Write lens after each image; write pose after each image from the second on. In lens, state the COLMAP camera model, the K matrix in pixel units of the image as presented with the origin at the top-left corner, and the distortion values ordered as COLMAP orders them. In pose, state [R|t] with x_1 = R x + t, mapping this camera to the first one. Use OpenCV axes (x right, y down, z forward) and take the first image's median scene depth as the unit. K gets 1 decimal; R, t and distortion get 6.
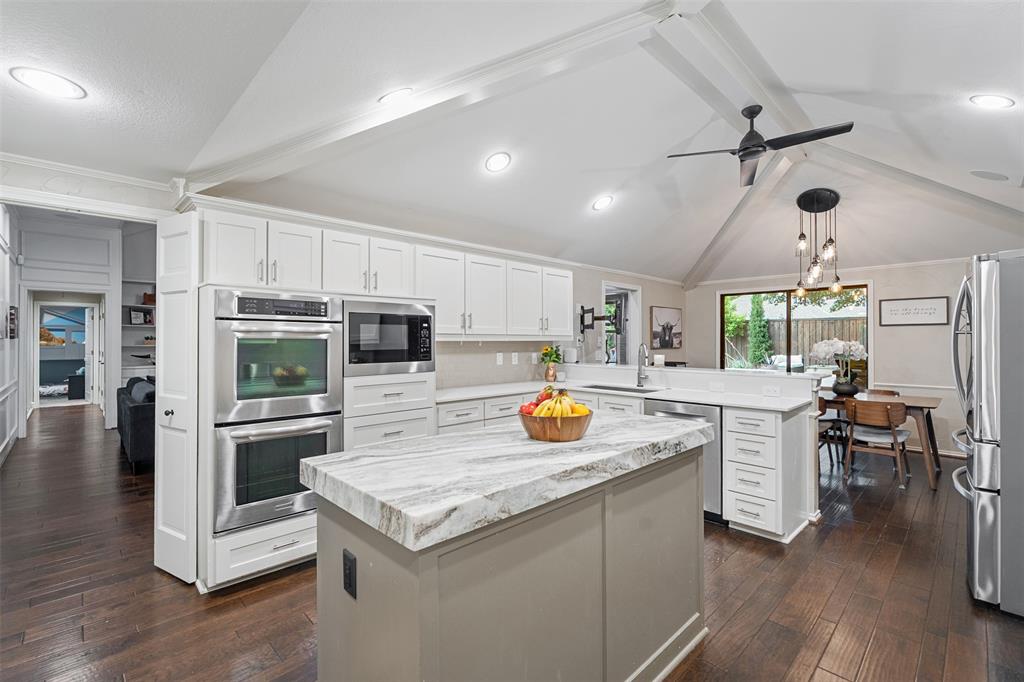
lens RADIAL K [[459.3, 0, 514.3], [0, 459.3, 338.6], [0, 0, 1]] dist [-0.004053, 0.001320]
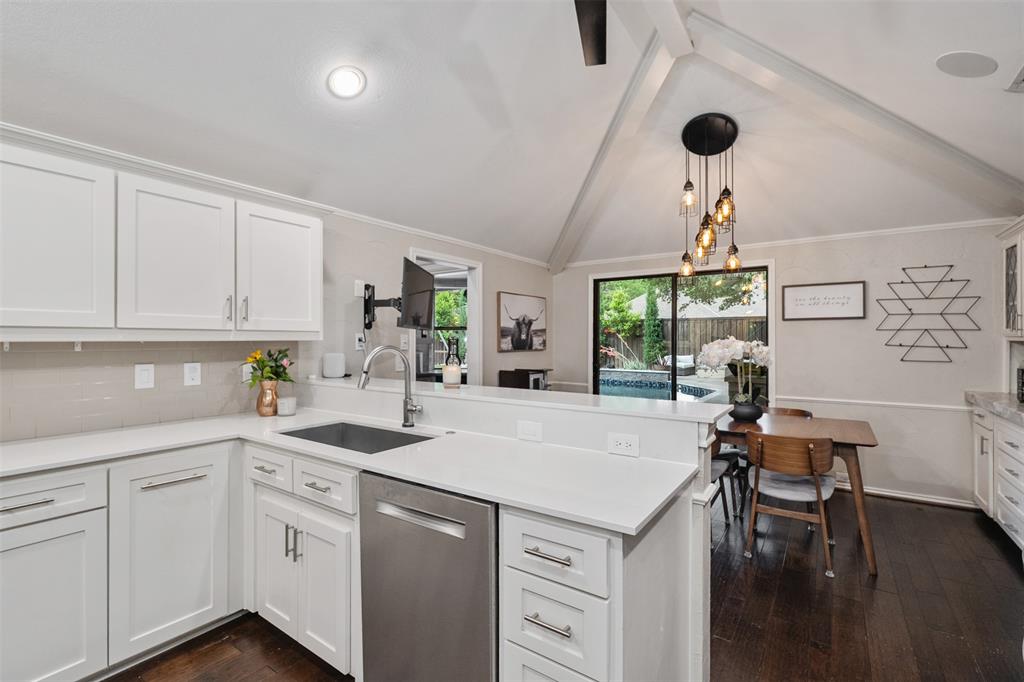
lens RADIAL K [[459.3, 0, 516.3], [0, 459.3, 342.6], [0, 0, 1]] dist [-0.004053, 0.001320]
pose [[0.982059, -0.002050, 0.188561, 0.263763], [0.000264, 0.999955, 0.009499, 0.001957], [-0.188572, -0.009279, 0.982016, 0.401953]]
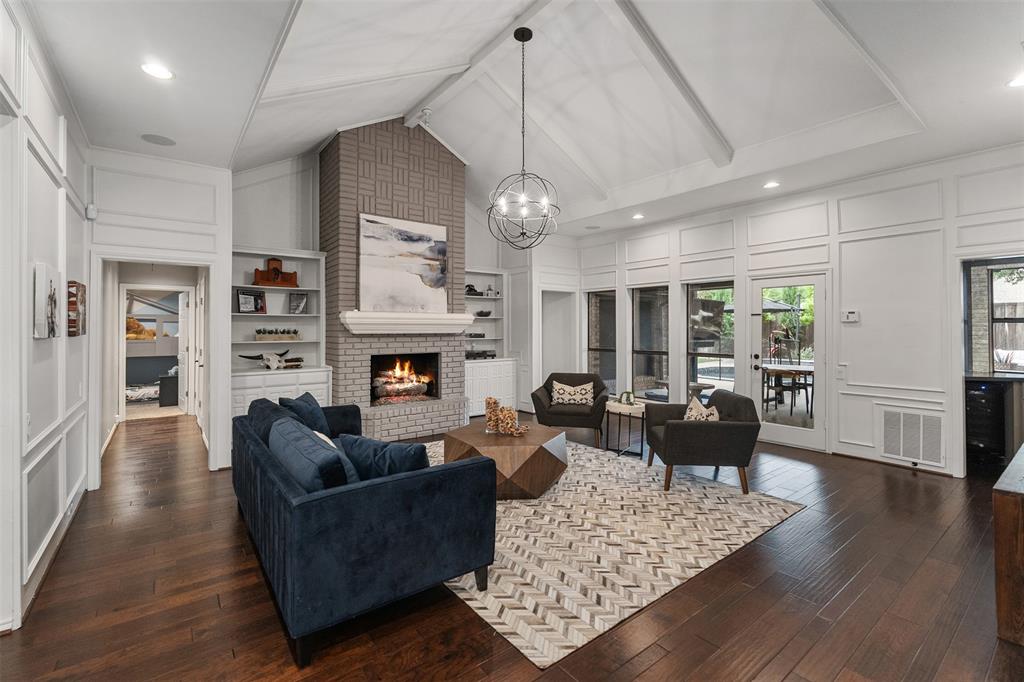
lens RADIAL K [[459.3, 0, 520.6], [0, 459.3, 324.5], [0, 0, 1]] dist [-0.004053, 0.001320]
pose [[0.994450, -0.001614, -0.105195, -0.545715], [0.001059, 0.999985, -0.005335, -0.013188], [0.105202, 0.005194, 0.994437, 0.562653]]
